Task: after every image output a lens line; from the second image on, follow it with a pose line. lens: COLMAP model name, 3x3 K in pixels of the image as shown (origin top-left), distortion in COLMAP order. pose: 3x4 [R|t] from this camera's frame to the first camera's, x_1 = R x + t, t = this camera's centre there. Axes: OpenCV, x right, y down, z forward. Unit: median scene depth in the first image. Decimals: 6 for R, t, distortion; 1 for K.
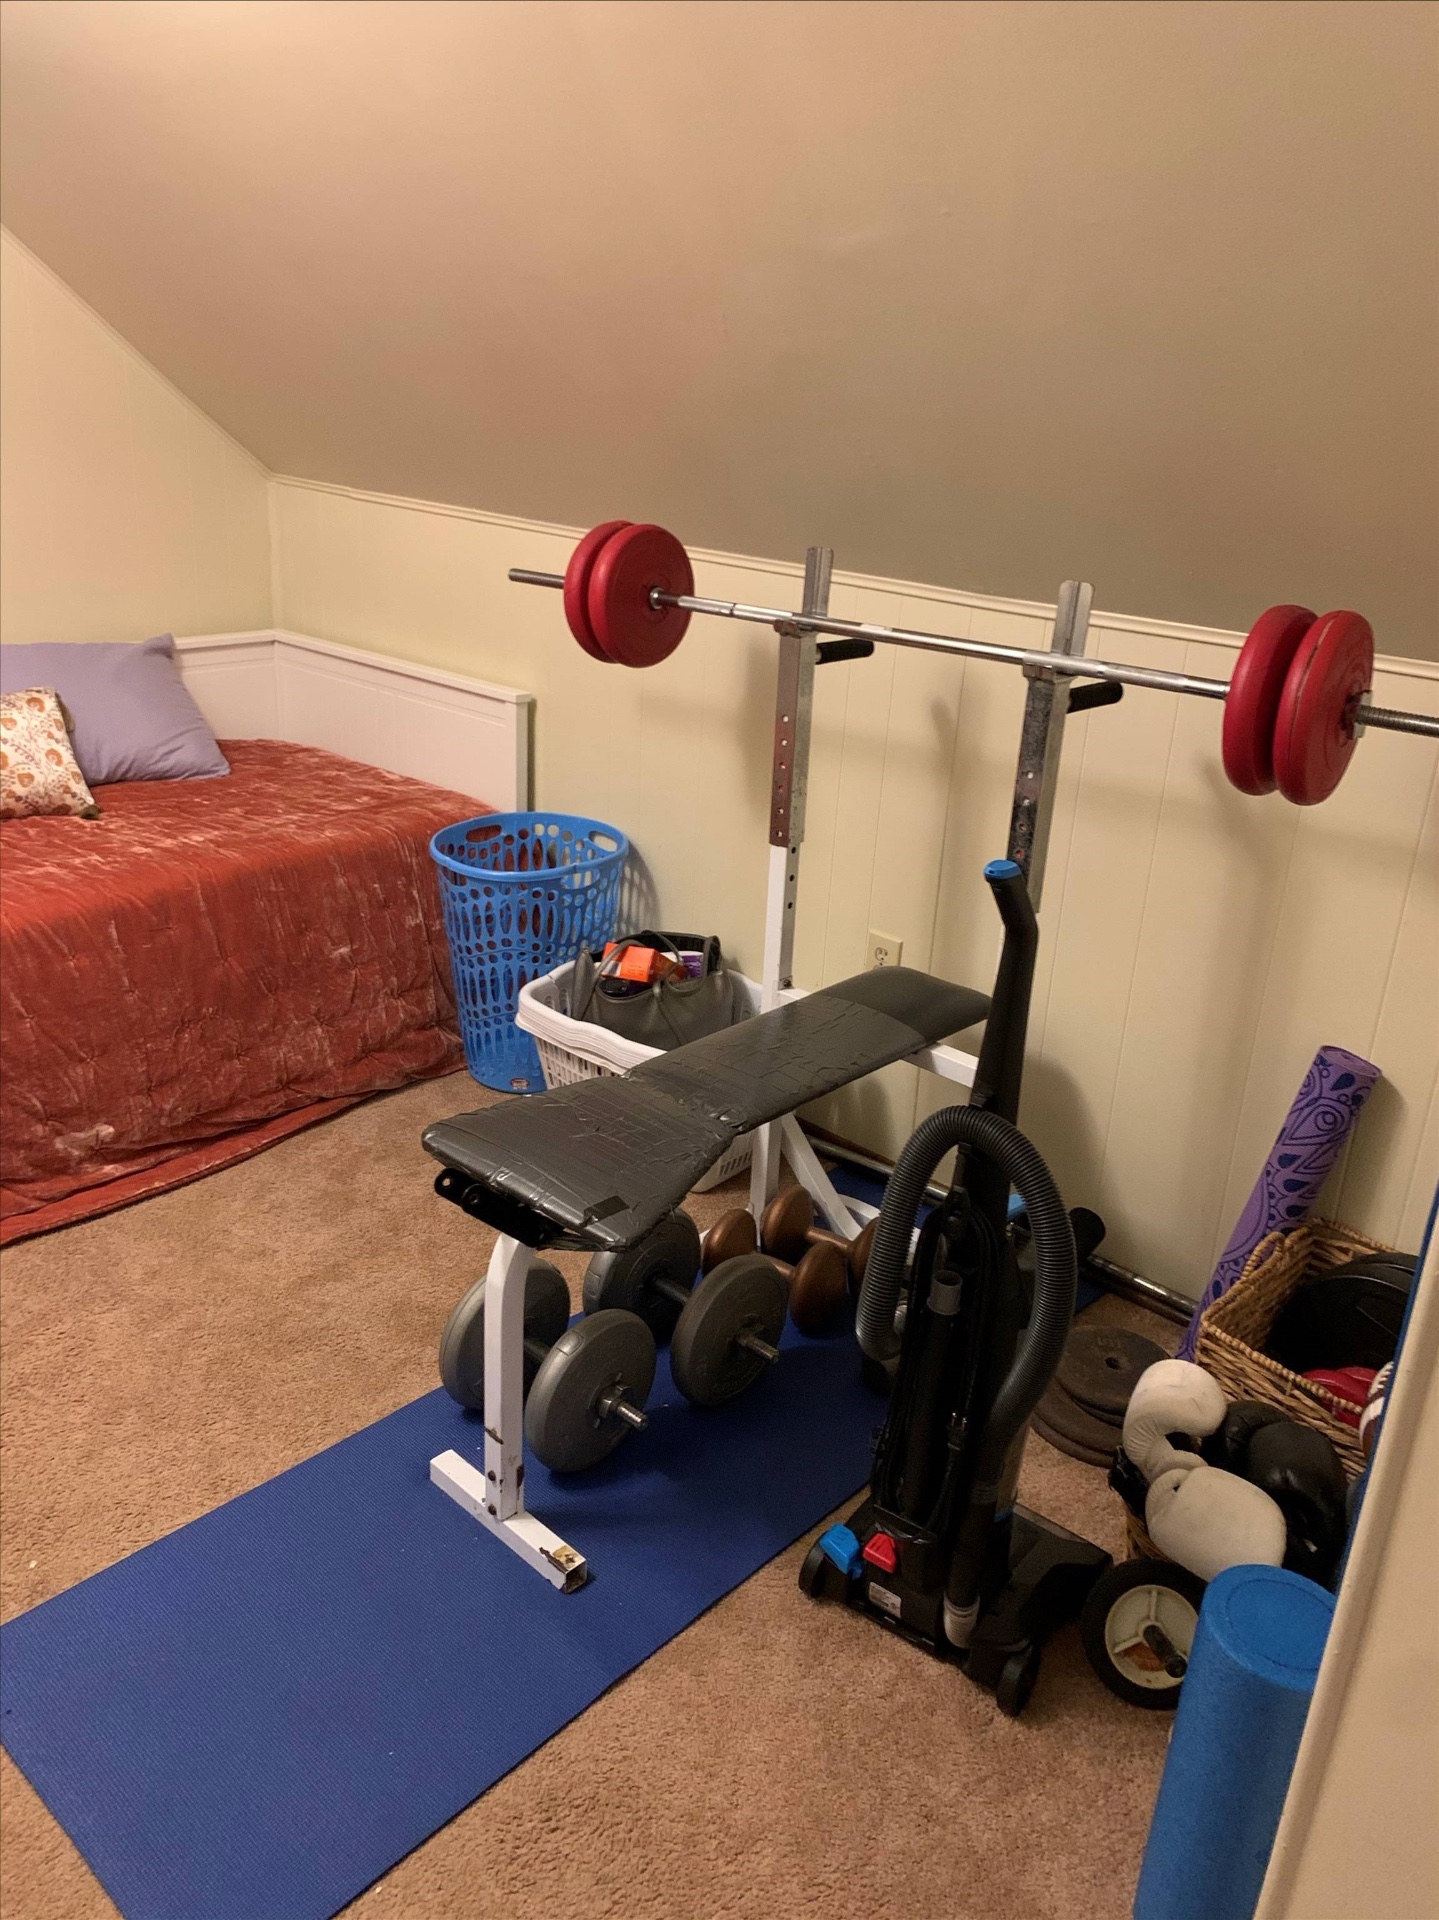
lens RADIAL K [[1454.7, 0, 645.6], [0, 1454.7, 928.1], [0, 0, 1]] dist [0.005501, 0.011104]
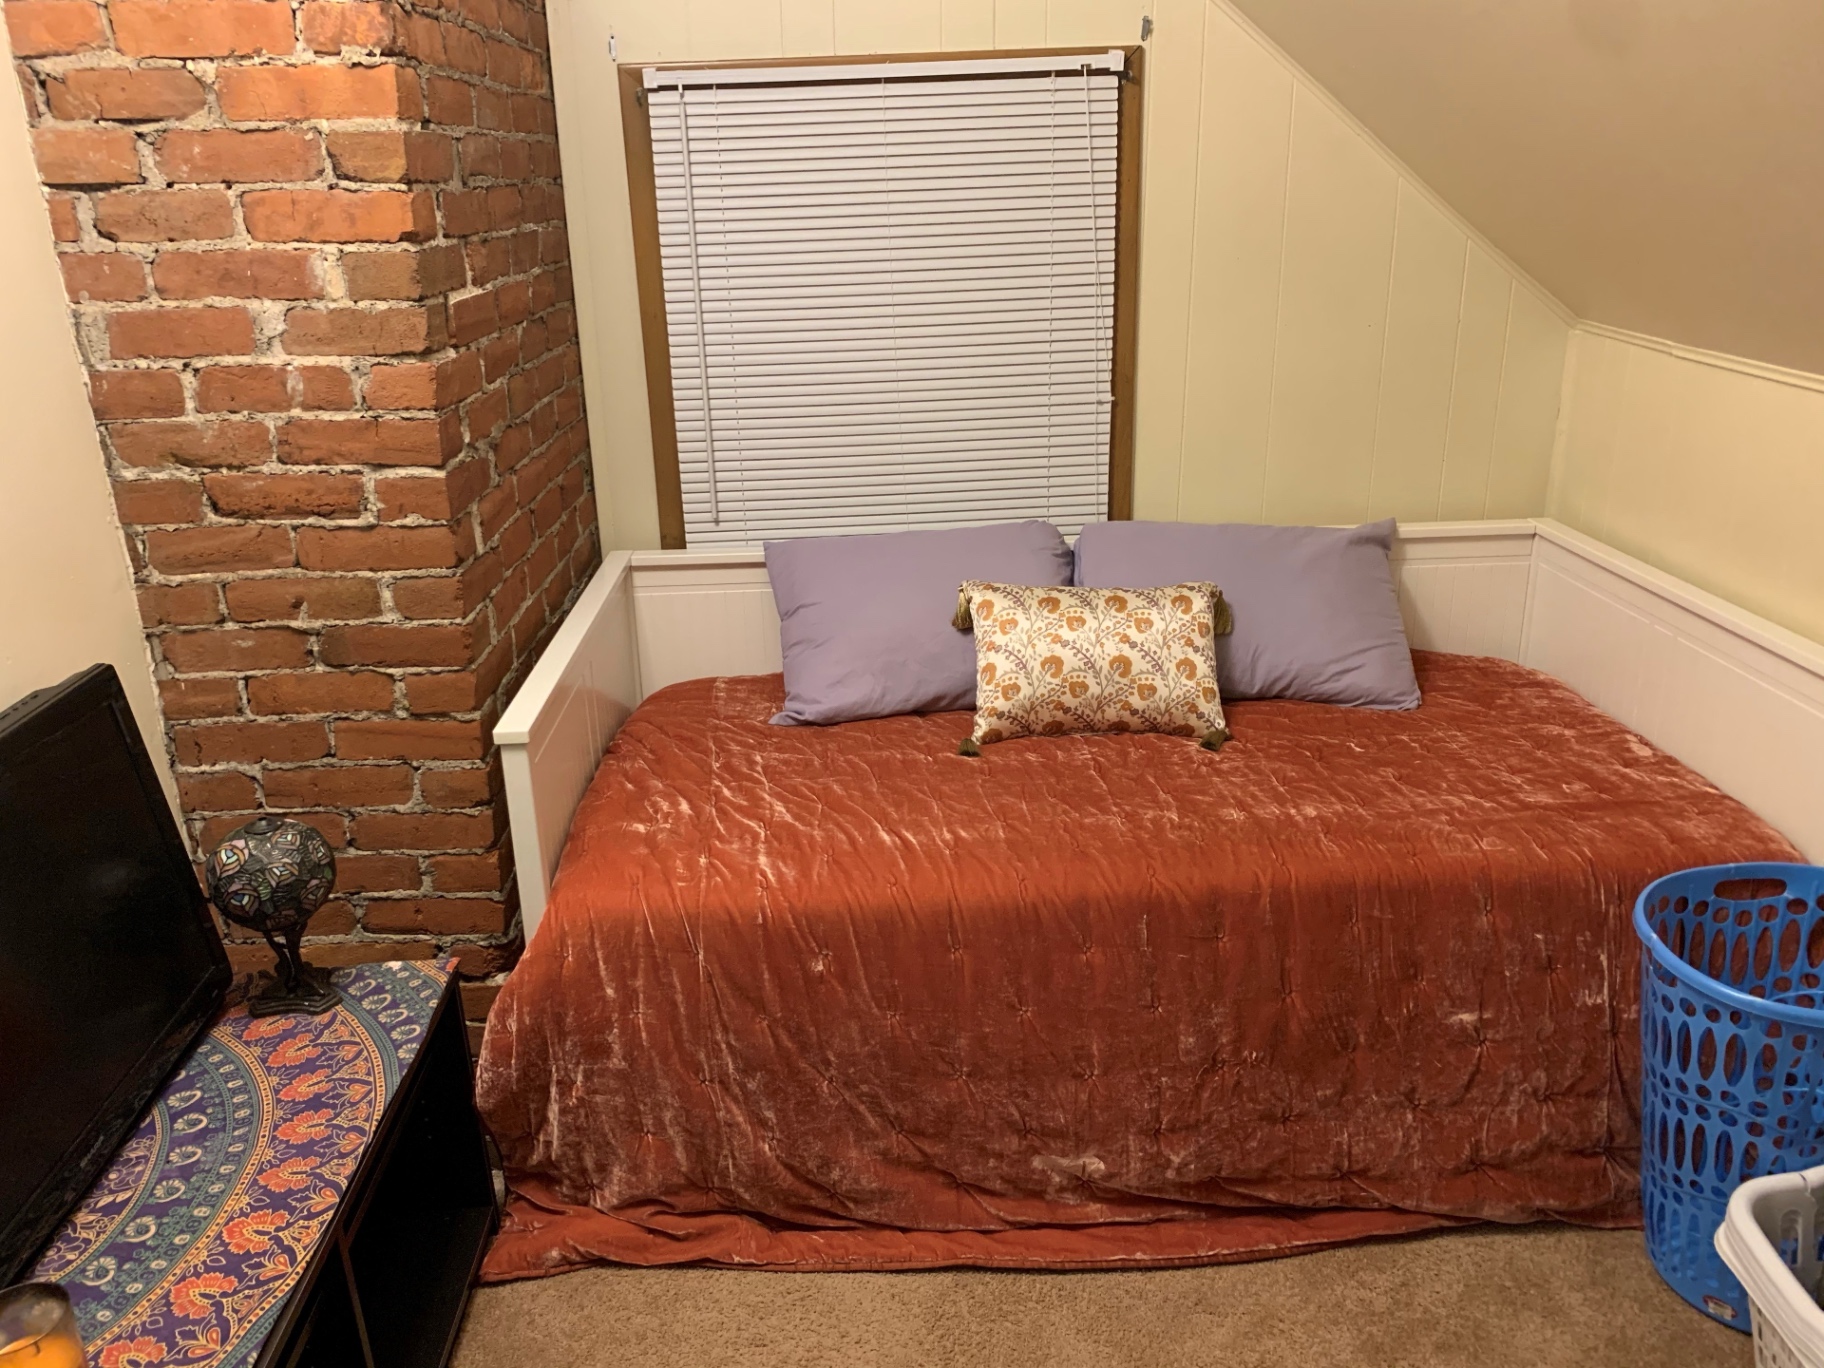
lens RADIAL K [[1382.0, 0, 912.0], [0, 1382.0, 684.0], [0, 0, 1]] dist [0.005501, 0.011104]
pose [[0.726487, 0.171553, -0.665421, 0.012949], [-0.188673, 0.980919, 0.046904, -0.122008], [0.660771, 0.091472, 0.744993, 0.314910]]
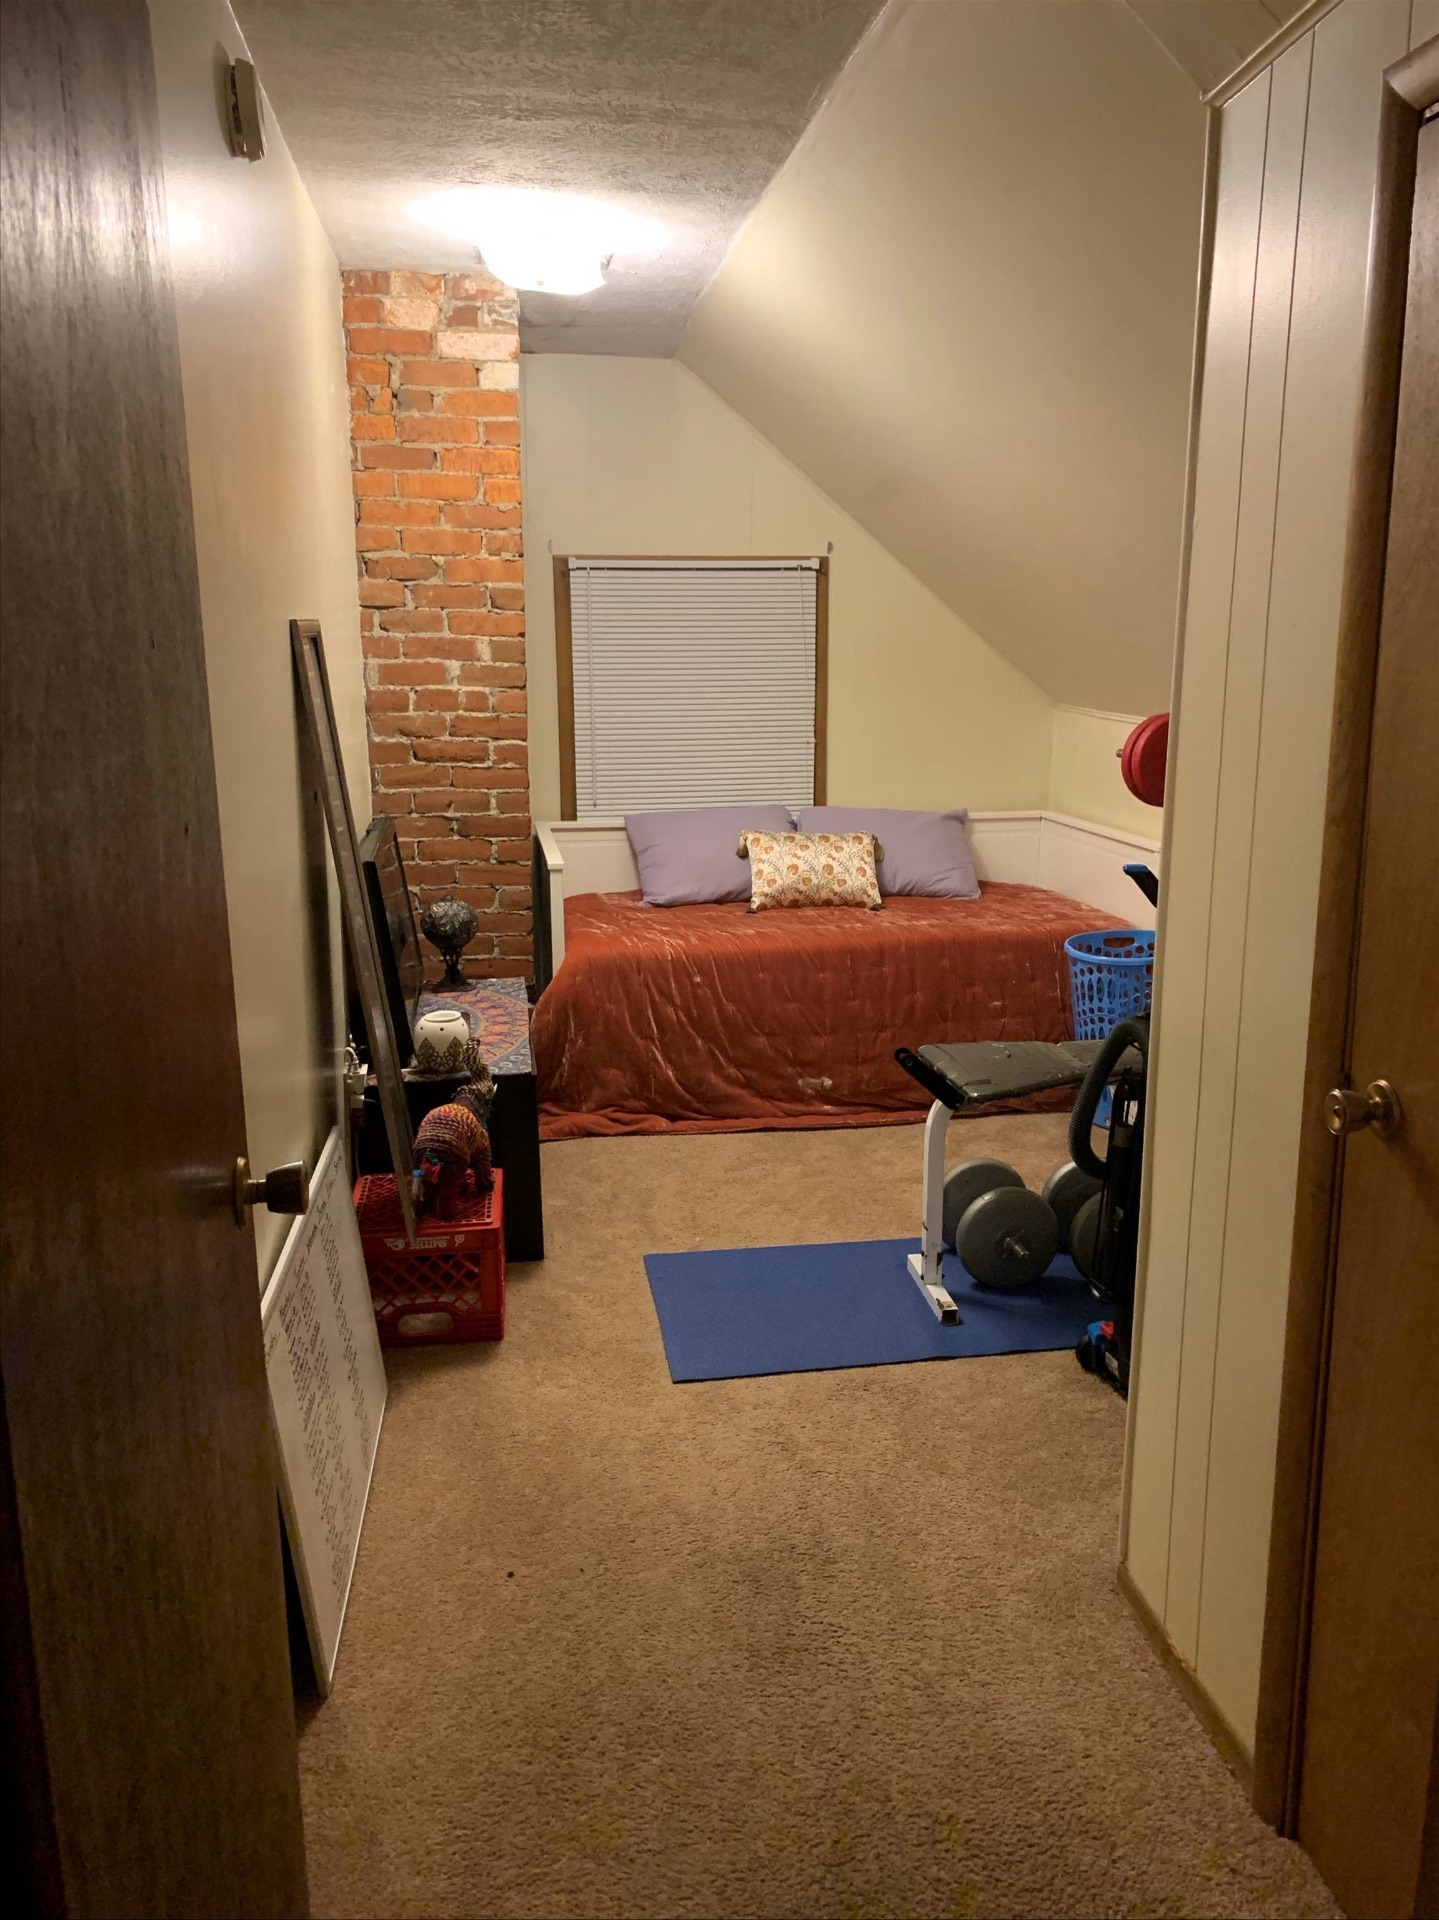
lens RADIAL K [[1314.4, 0, 769.6], [0, 1314.4, 965.1], [0, 0, 1]] dist [0.048320, 0.000195]
pose [[0.820651, 0.098259, -0.562918, 0.362952], [-0.174419, 0.981166, -0.083012, 0.130534], [0.544159, 0.166308, 0.822334, -0.256297]]
